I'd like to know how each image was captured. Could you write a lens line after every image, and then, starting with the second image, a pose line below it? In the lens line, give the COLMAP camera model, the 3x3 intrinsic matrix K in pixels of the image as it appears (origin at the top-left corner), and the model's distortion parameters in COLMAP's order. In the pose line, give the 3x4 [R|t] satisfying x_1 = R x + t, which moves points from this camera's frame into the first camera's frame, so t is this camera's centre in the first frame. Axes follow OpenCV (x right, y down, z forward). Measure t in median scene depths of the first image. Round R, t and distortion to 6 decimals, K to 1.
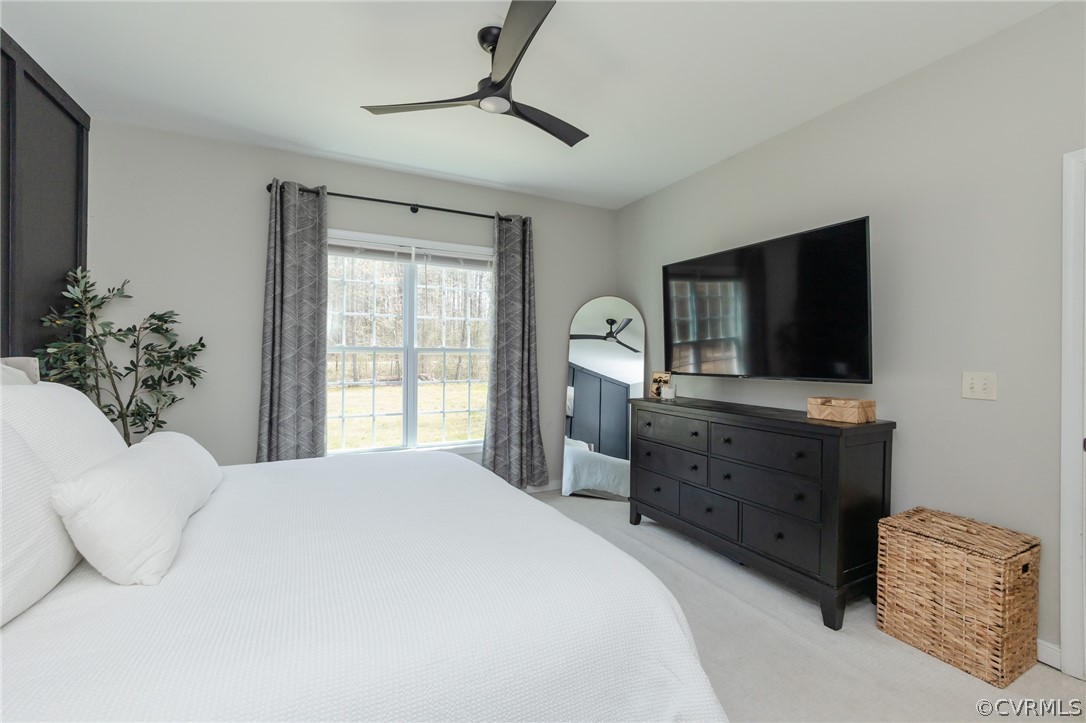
lens RADIAL K [[459.7, 0, 546.2], [0, 459.7, 358.2], [0, 0, 1]] dist [-0.006784, 0.000095]
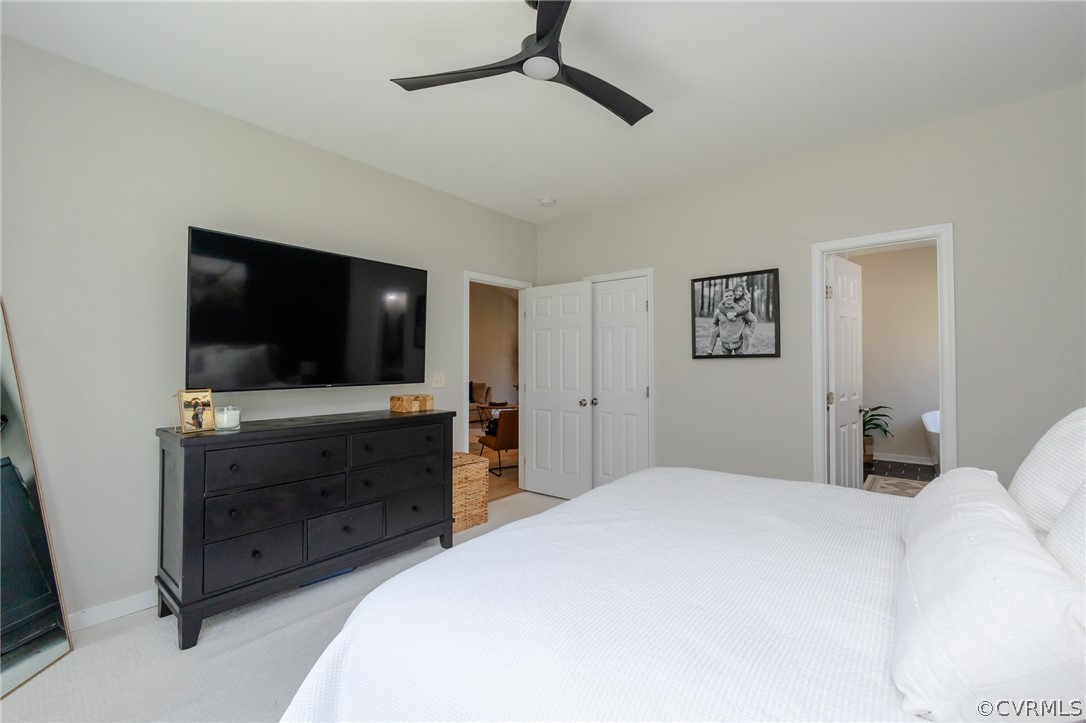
lens RADIAL K [[459.7, 0, 546.2], [0, 459.7, 358.2], [0, 0, 1]] dist [-0.006784, 0.000095]
pose [[-0.349368, -0.016650, 0.936838, -0.329842], [-0.010314, 0.999850, 0.013923, -0.019081], [-0.936929, -0.004798, -0.349487, 0.458331]]
